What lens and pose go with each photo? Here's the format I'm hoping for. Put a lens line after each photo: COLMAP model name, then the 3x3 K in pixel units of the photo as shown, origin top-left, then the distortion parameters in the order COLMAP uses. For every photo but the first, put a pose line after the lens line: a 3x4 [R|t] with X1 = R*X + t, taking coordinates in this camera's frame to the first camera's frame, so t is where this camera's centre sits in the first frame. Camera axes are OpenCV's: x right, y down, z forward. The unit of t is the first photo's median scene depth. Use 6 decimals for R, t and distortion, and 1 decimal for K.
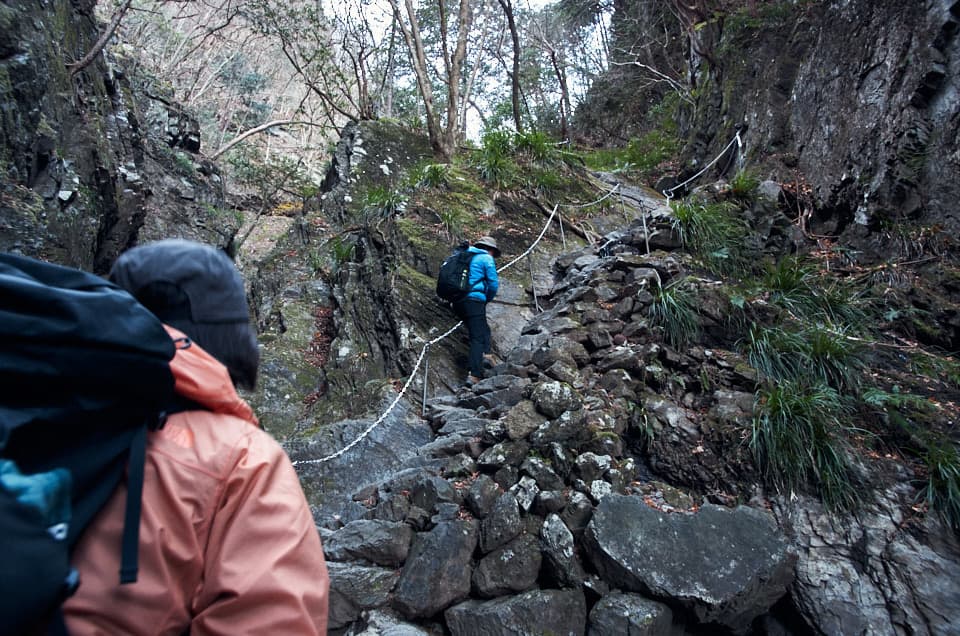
lens RADIAL K [[633.6, 0, 480.0], [0, 633.6, 318.0], [0, 0, 1]] dist [-0.037883, 0.022780]
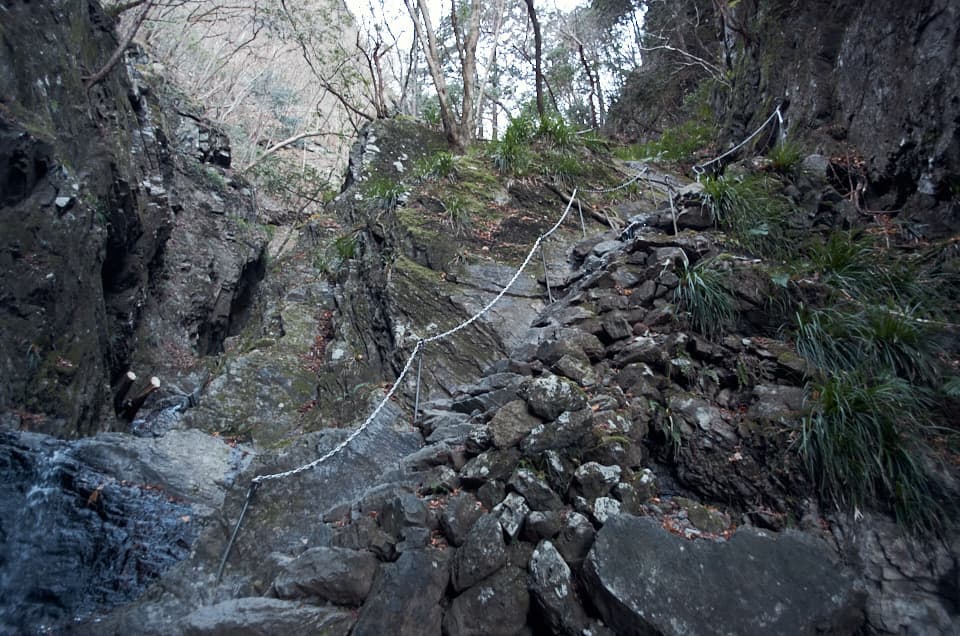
lens RADIAL K [[633.6, 0, 480.0], [0, 633.6, 318.0], [0, 0, 1]] dist [-0.037883, 0.022780]
pose [[0.997245, -0.028433, -0.068507, 0.048958], [0.027294, 0.999474, -0.017512, 0.021507], [0.068969, 0.015594, 0.997497, 0.101222]]
